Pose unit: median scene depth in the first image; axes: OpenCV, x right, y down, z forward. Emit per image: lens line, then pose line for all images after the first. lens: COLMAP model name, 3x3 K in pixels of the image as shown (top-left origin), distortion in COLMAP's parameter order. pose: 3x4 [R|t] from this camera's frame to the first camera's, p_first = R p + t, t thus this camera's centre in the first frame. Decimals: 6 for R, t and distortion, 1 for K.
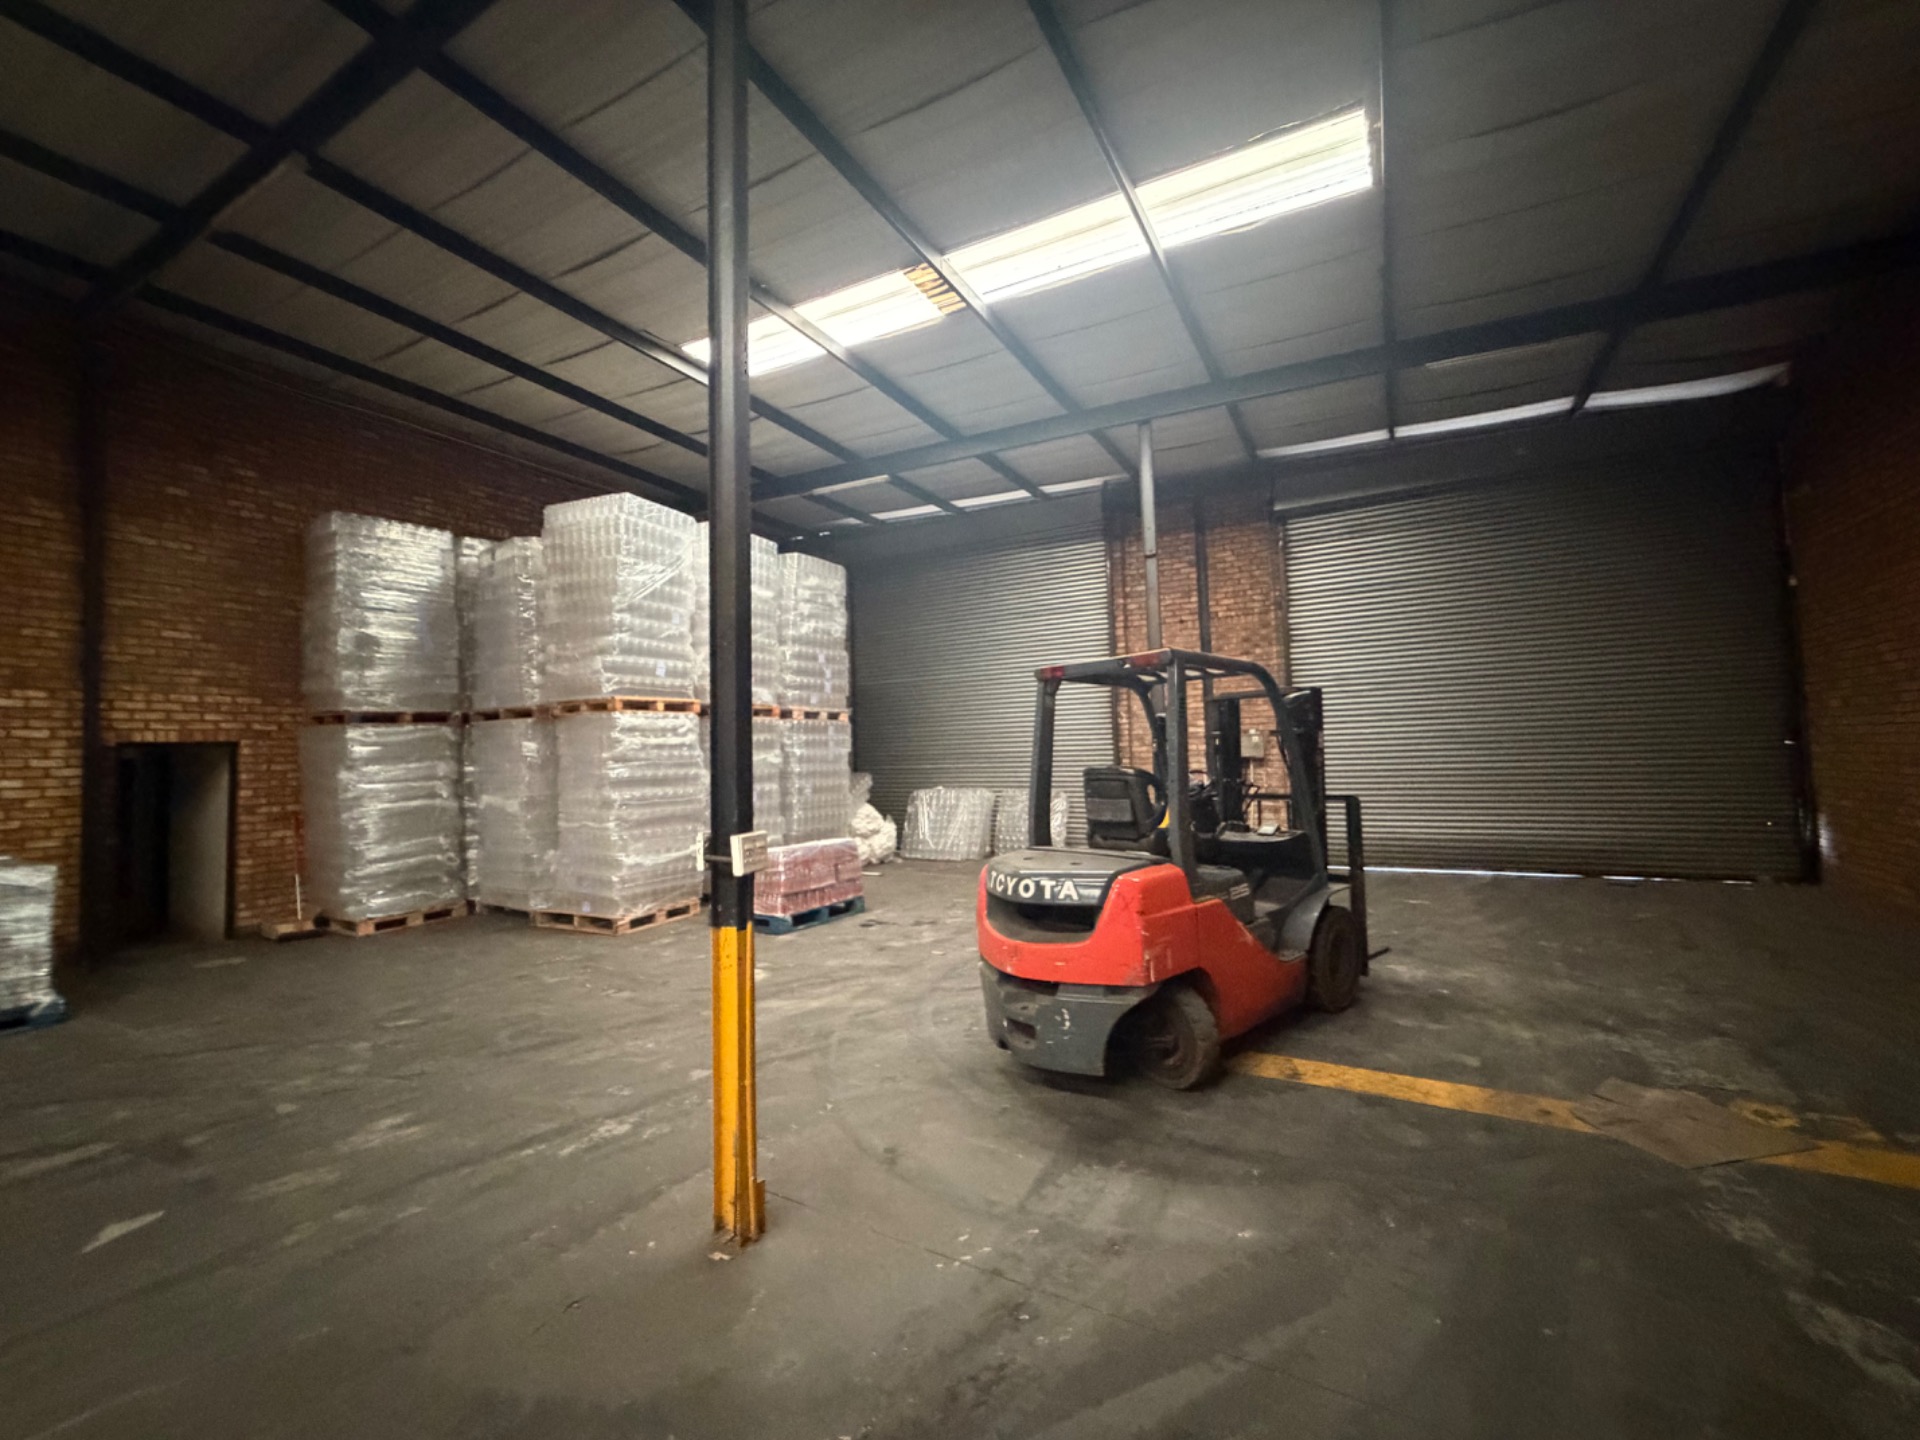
lens RADIAL K [[758.7, 0, 960.1], [0, 758.7, 718.3], [0, 0, 1]] dist [0.000237, 0.000161]
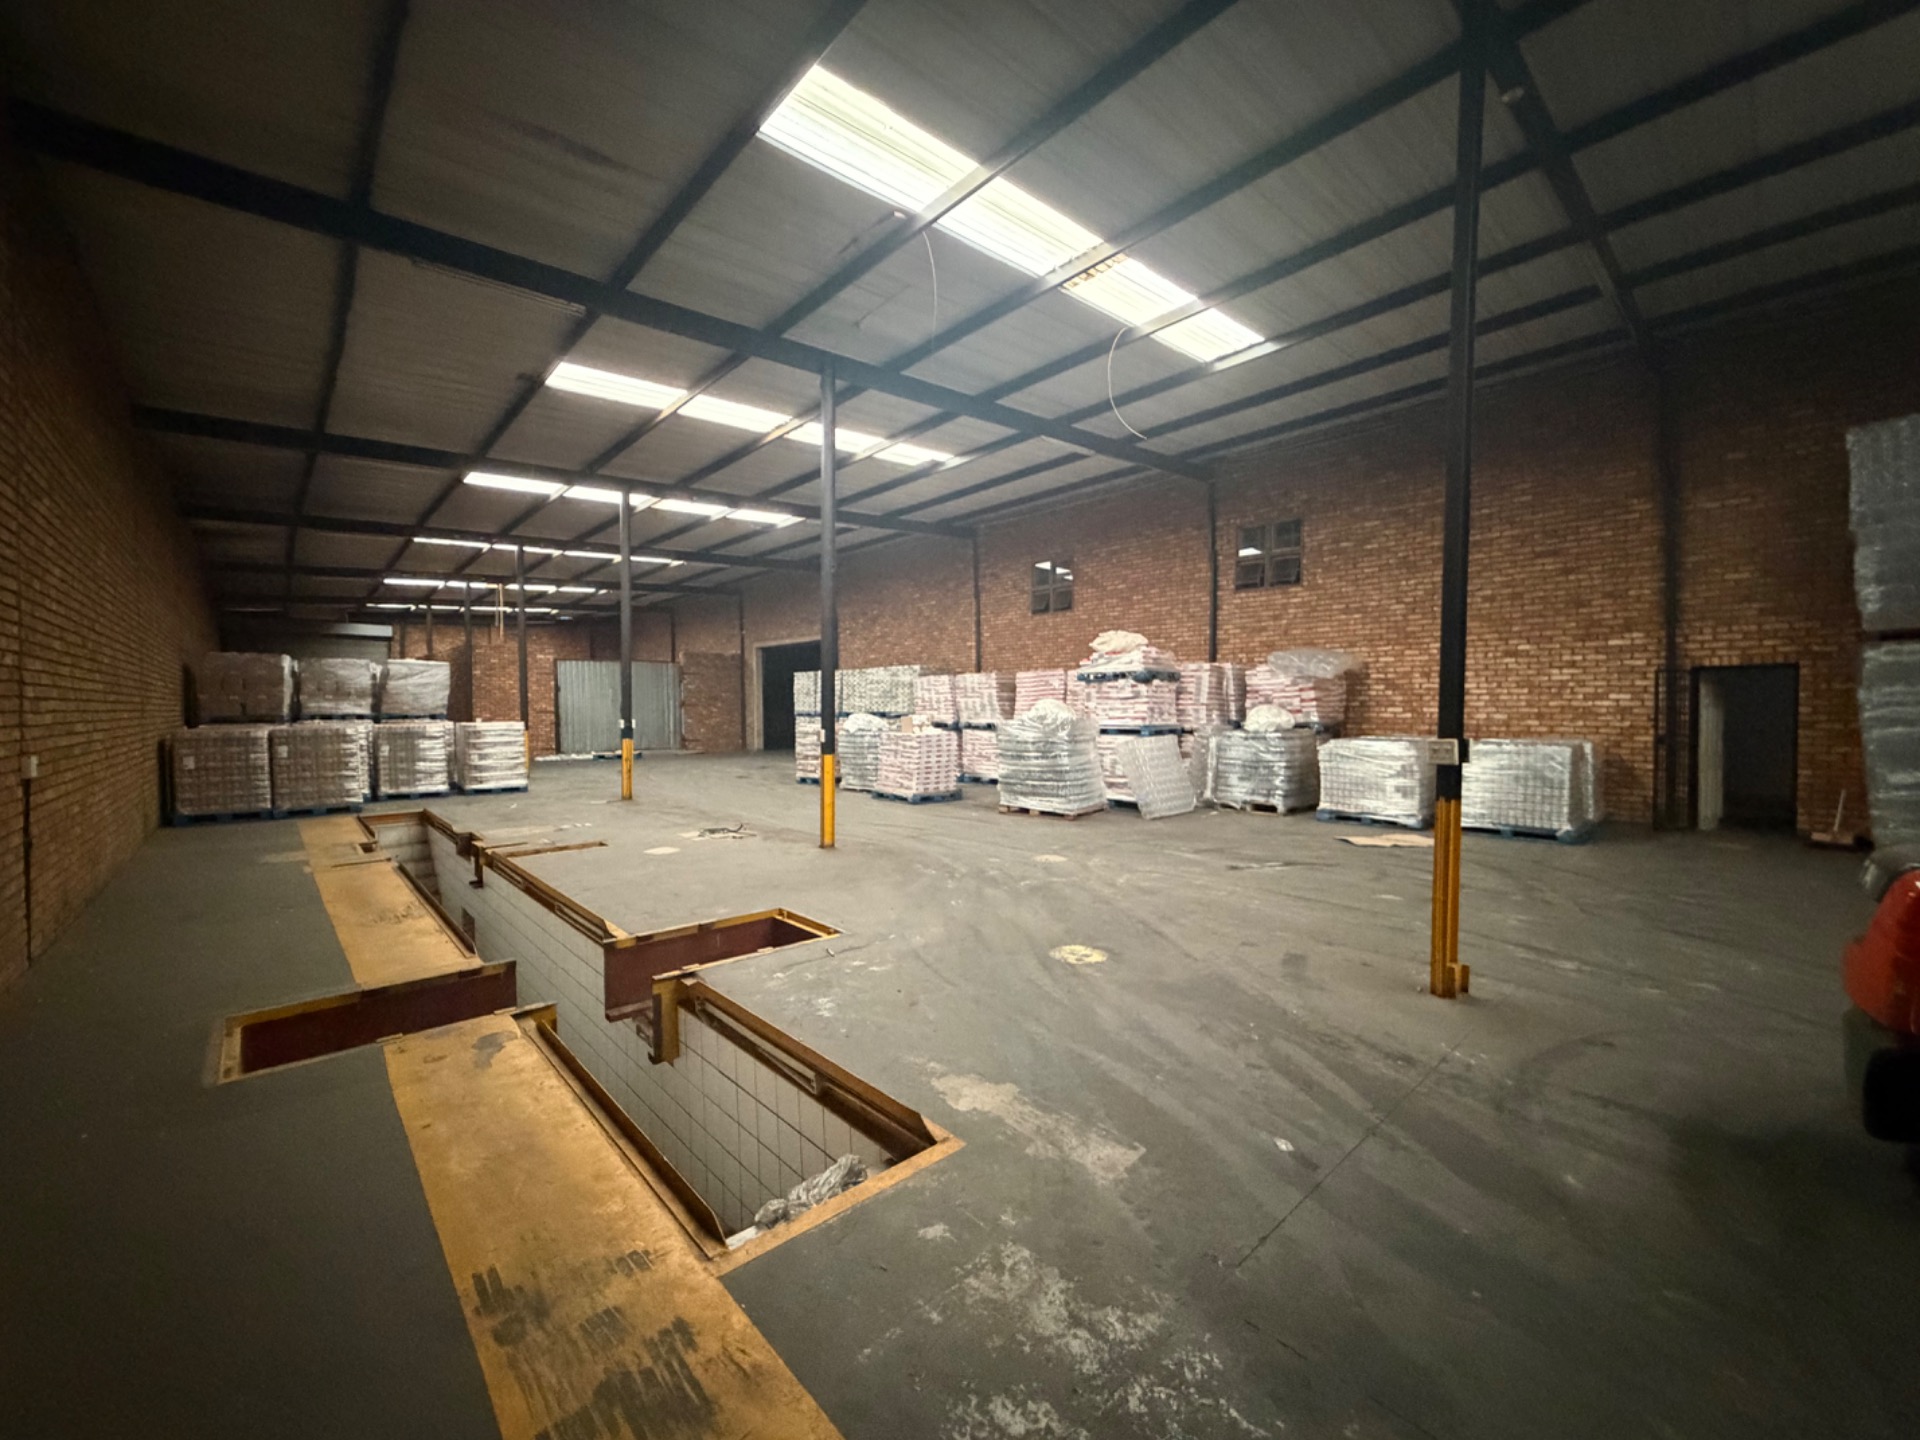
lens RADIAL K [[758.7, 0, 950.8], [0, 758.7, 714.8], [0, 0, 1]] dist [0.000237, 0.000161]
pose [[-0.320486, 0.046355, -0.946118, 0.527406], [0.063849, 0.997587, 0.027248, -0.002889], [0.945099, -0.051676, -0.322672, 0.197910]]
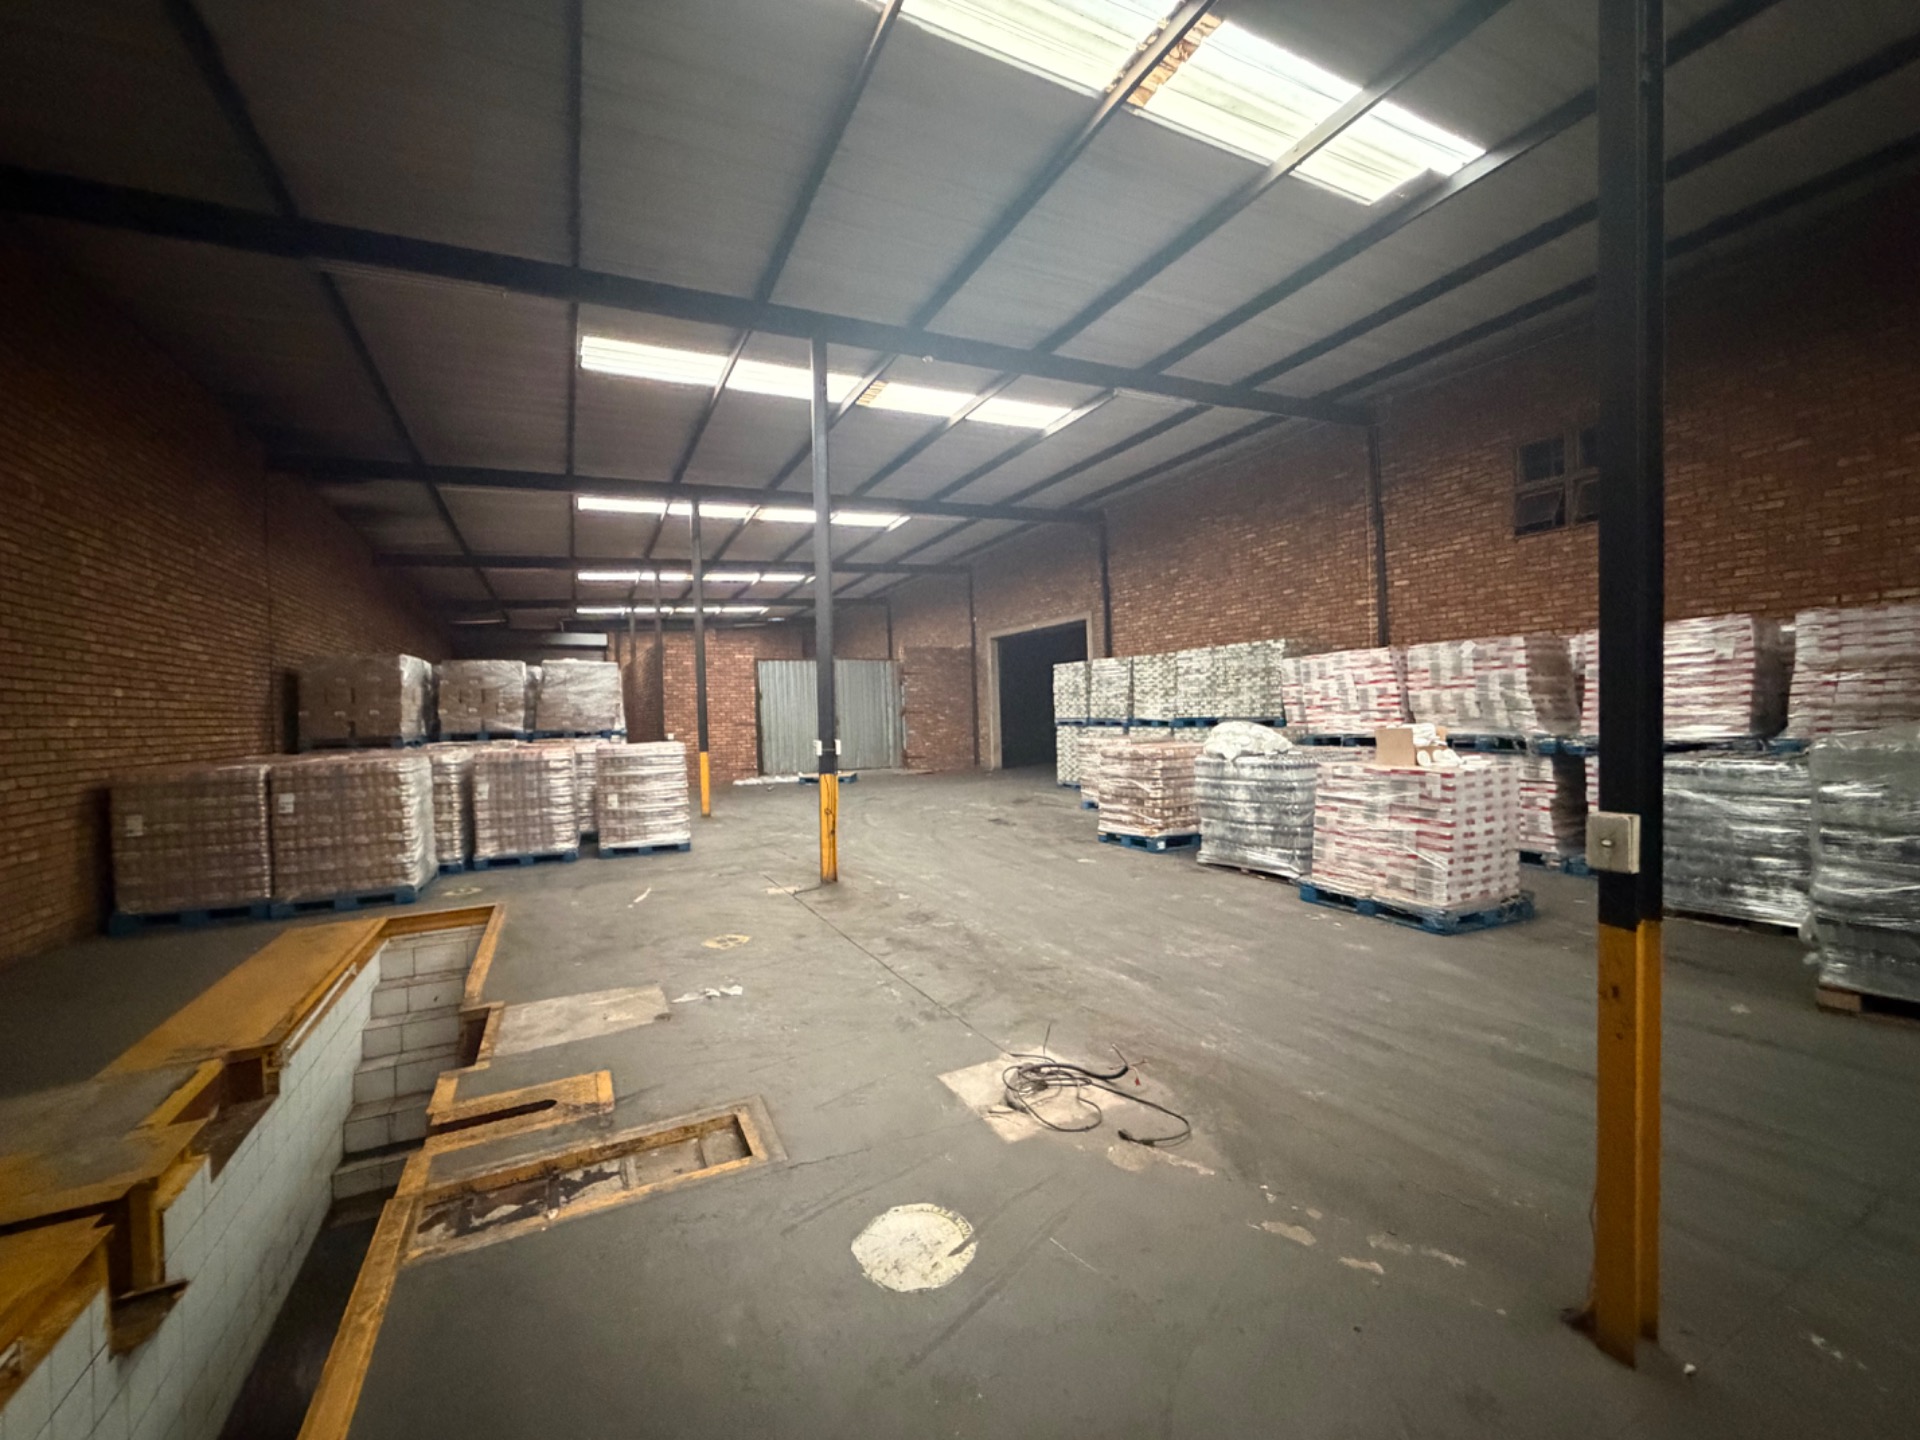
lens RADIAL K [[758.7, 0, 951.1], [0, 758.7, 719.6], [0, 0, 1]] dist [0.000237, 0.000161]
pose [[-0.556039, 0.053405, -0.829439, -0.173139], [0.084631, 0.996385, 0.007420, -0.012117], [0.826837, -0.066070, -0.558548, -0.398594]]
